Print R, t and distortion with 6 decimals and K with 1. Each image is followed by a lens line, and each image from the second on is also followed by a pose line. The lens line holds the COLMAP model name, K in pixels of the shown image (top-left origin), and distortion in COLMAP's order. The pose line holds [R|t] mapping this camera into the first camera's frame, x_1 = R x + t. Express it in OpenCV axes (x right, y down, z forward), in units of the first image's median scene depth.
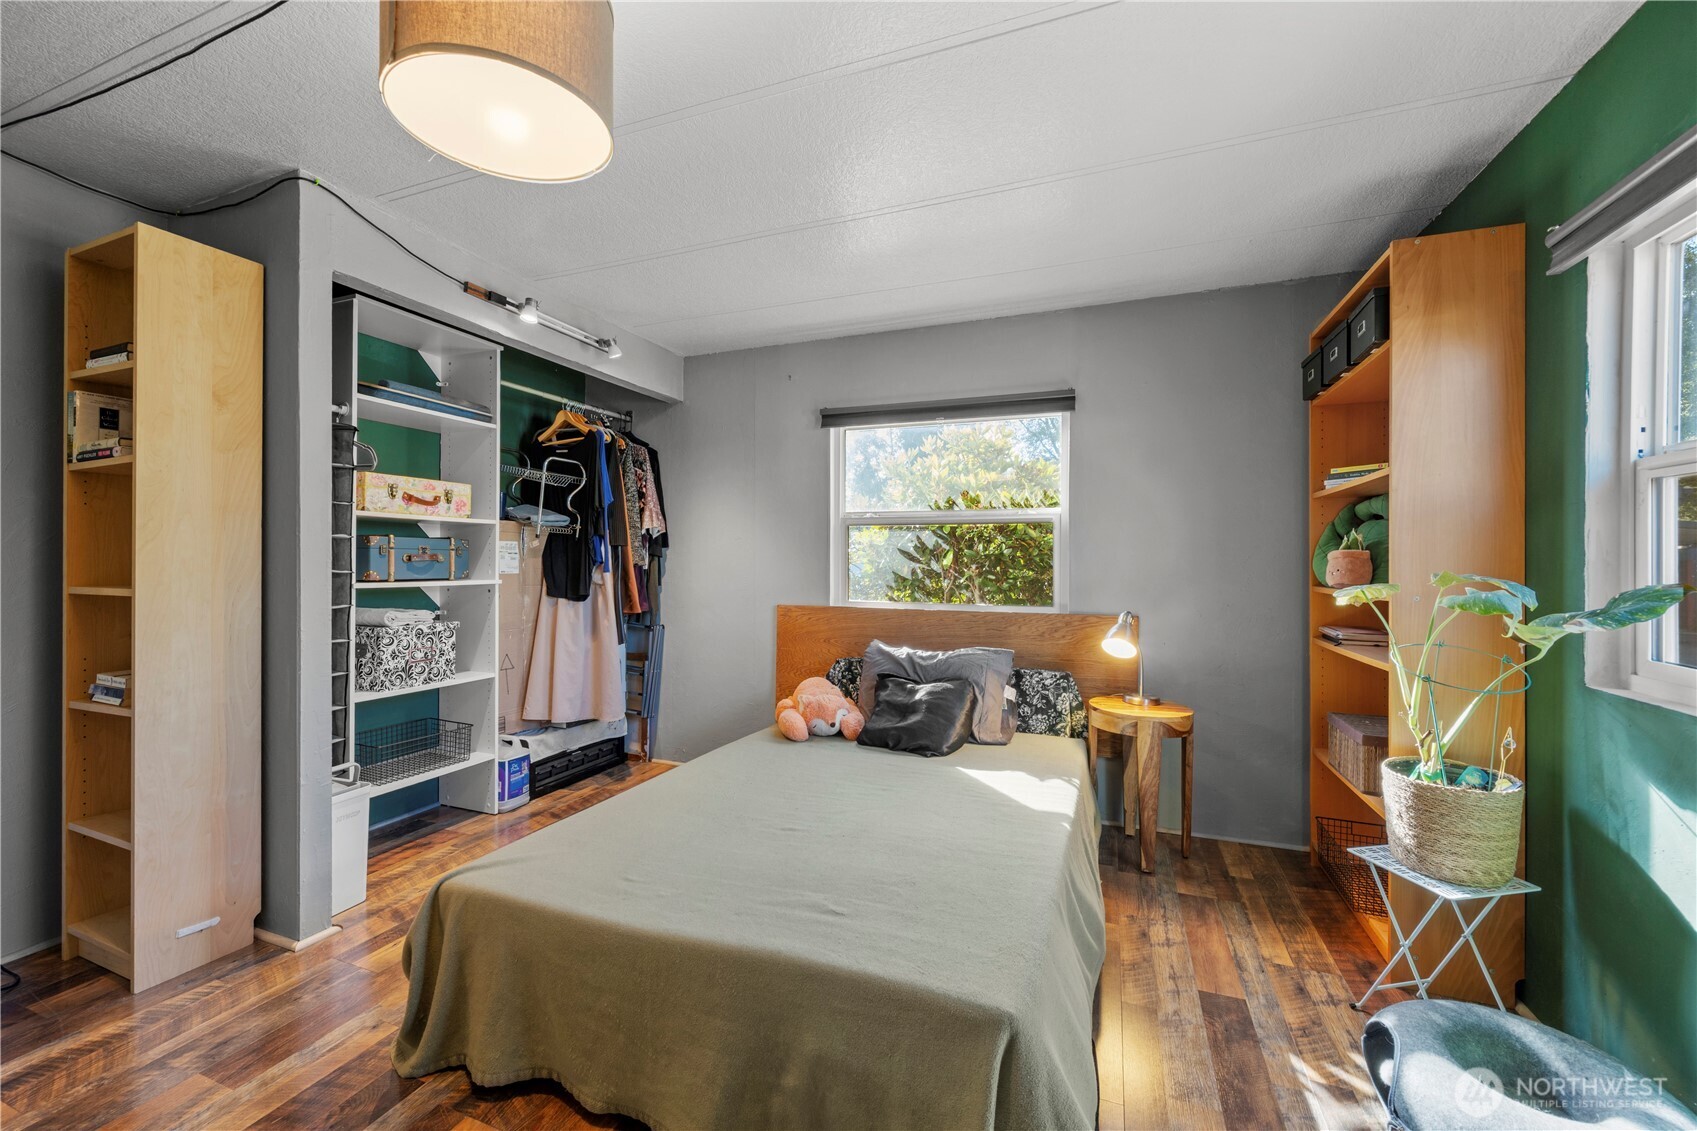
lens RADIAL K [[670.2, 0, 841.3], [0, 670.2, 567.3], [0, 0, 1]] dist [0.001140, 0.000407]
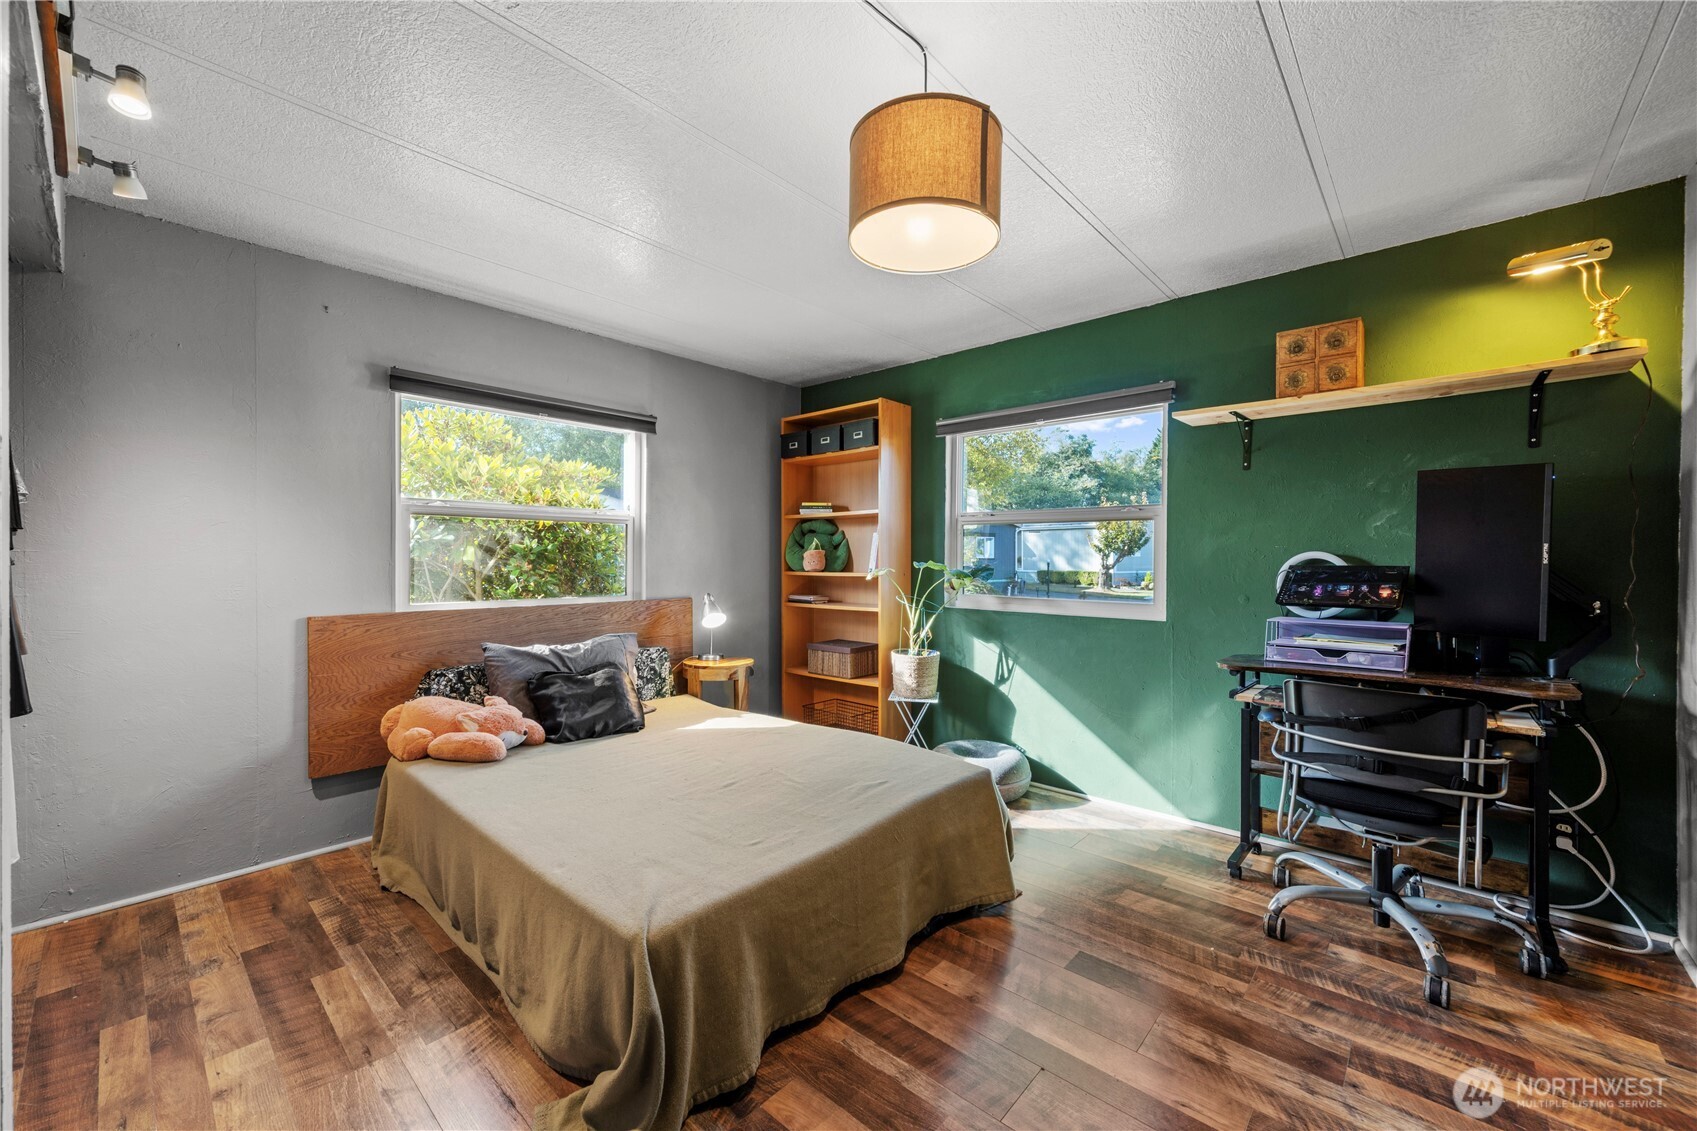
lens RADIAL K [[670.2, 0, 841.3], [0, 670.2, 567.3], [0, 0, 1]] dist [0.001140, 0.000407]
pose [[0.354348, -0.017699, 0.934946, -0.702788], [0.008540, 0.999840, 0.015691, -0.005355], [-0.935075, 0.002425, 0.354443, 0.252560]]
